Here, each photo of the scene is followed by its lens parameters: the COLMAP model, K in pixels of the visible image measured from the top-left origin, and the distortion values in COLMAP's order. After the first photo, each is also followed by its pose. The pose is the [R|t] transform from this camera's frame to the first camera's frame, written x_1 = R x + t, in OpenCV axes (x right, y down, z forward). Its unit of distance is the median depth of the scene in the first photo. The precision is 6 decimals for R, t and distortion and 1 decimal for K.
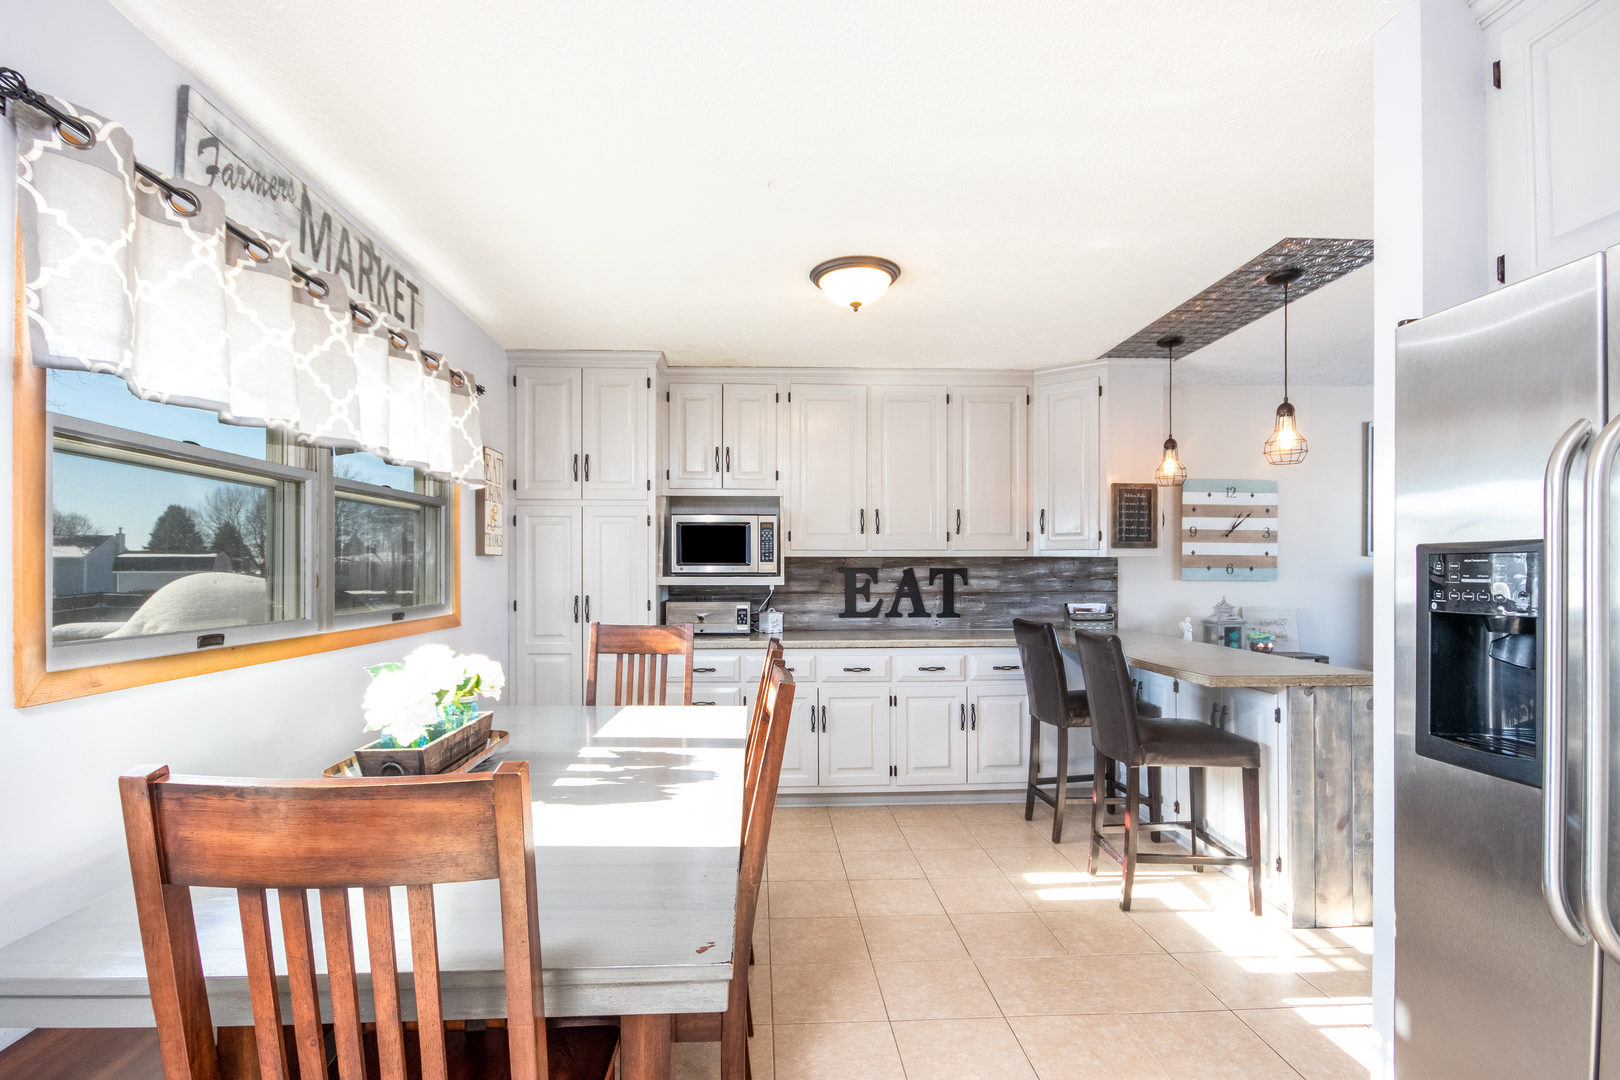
lens RADIAL K [[752.1, 0, 806.7], [0, 752.1, 557.1], [0, 0, 1]] dist [-0.001400, -0.000291]
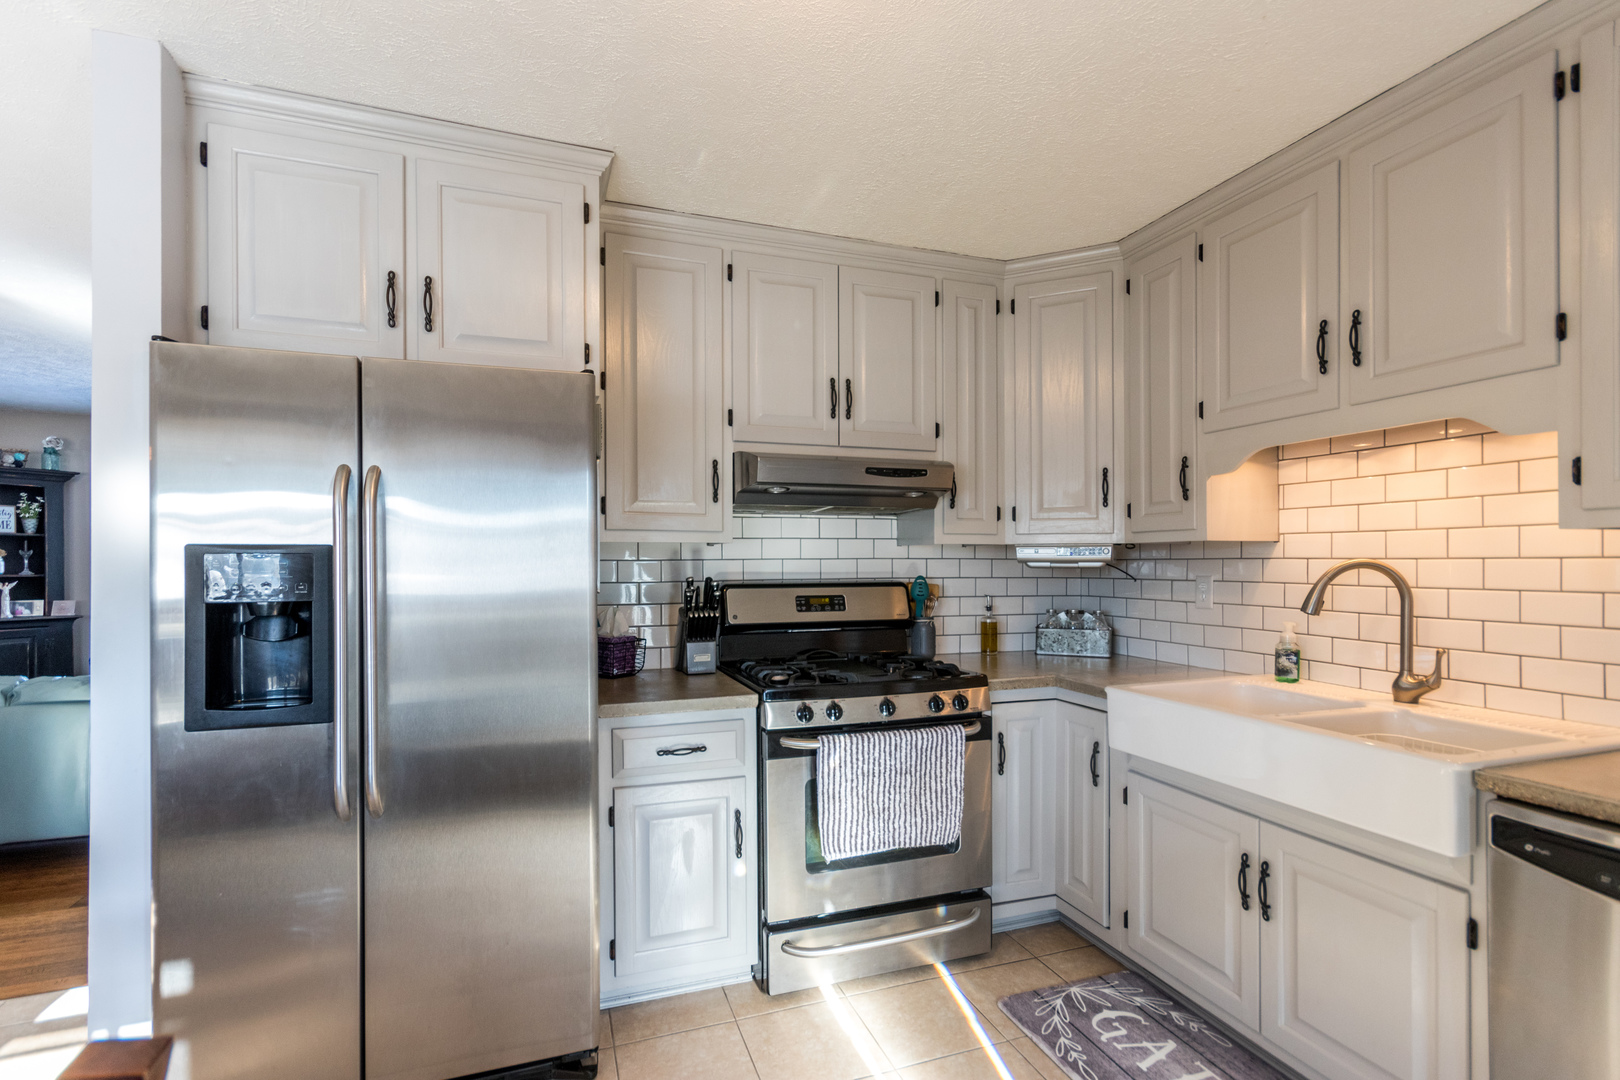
lens RADIAL K [[752.1, 0, 806.7], [0, 752.1, 557.1], [0, 0, 1]] dist [-0.001400, -0.000291]
pose [[-0.262851, 0.007911, 0.964804, -0.521692], [-0.010585, 0.999883, -0.011082, 0.003435], [-0.964778, -0.013125, -0.262736, 0.411569]]
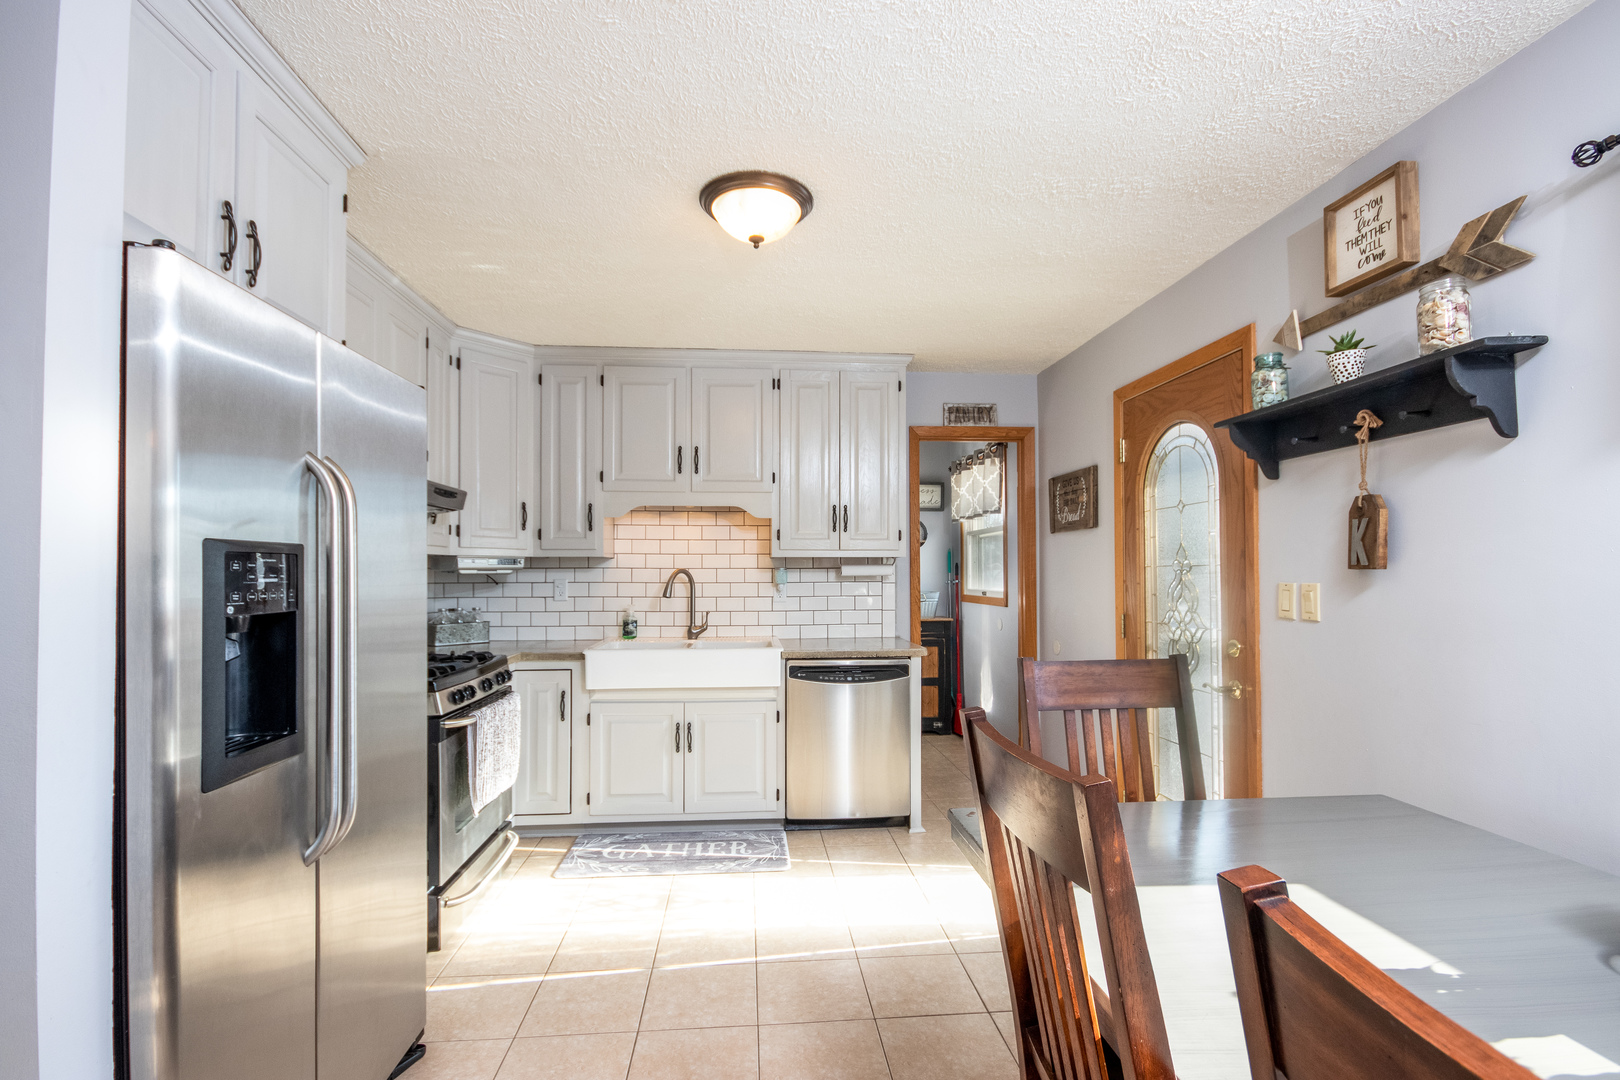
lens RADIAL K [[752.1, 0, 806.7], [0, 752.1, 557.1], [0, 0, 1]] dist [-0.001400, -0.000291]
pose [[-0.999869, -0.000150, -0.016170, 0.170575], [0.000398, 0.999425, -0.033891, 0.032571], [0.016166, -0.033893, -0.999295, 1.875906]]
